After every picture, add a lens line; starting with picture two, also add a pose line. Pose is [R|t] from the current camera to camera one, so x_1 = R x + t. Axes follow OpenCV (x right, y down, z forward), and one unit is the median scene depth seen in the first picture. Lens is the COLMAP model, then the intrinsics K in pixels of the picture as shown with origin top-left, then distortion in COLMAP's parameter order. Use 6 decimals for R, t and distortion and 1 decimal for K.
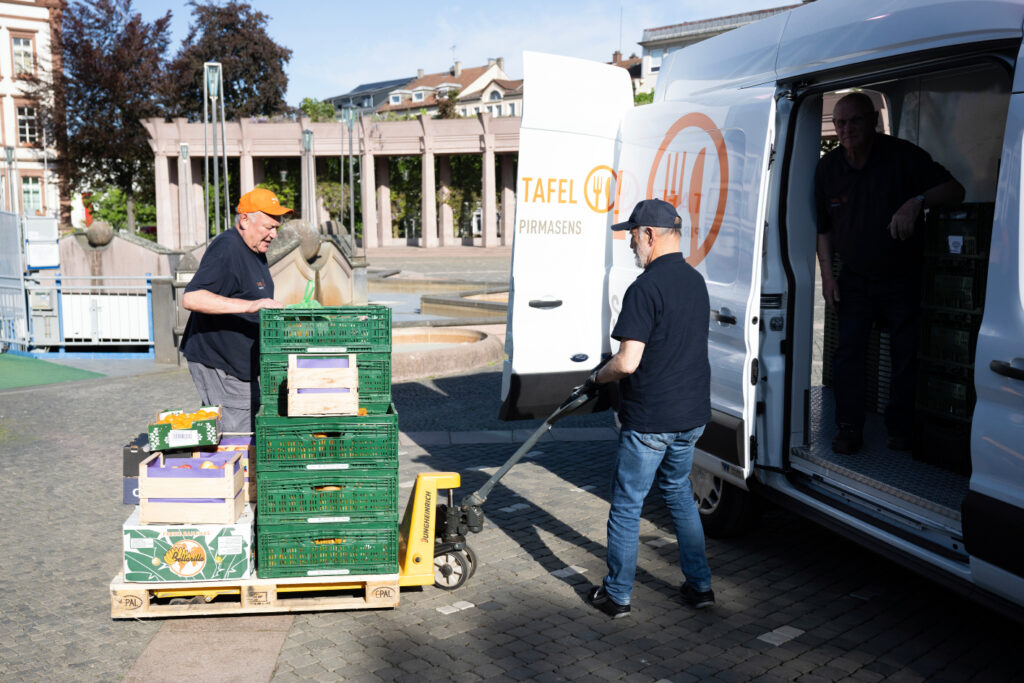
lens RADIAL K [[1095.6, 0, 512.6], [0, 1095.6, 343.6], [0, 0, 1]] dist [-0.005336, 0.000000]
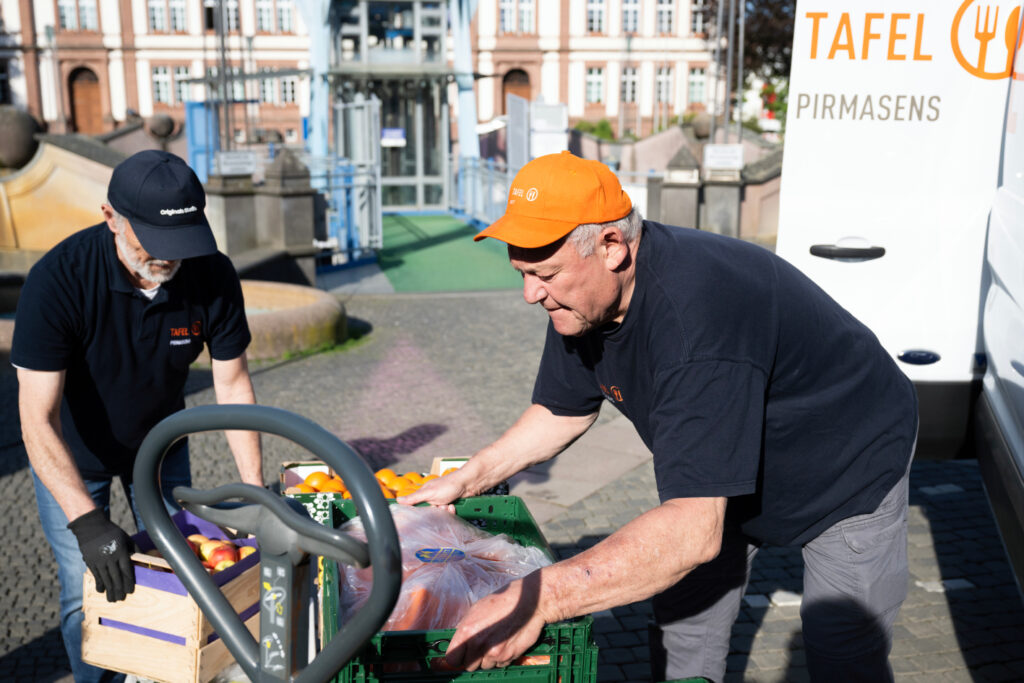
lens RADIAL K [[1095.6, 0, 511.5], [0, 1095.6, 338.5], [0, 0, 1]] dist [-0.005336, 0.000000]
pose [[0.796224, 0.124954, -0.591958, 0.223103], [-0.072138, 0.991067, 0.112169, -0.042717], [0.600686, -0.046609, 0.798125, 0.470128]]
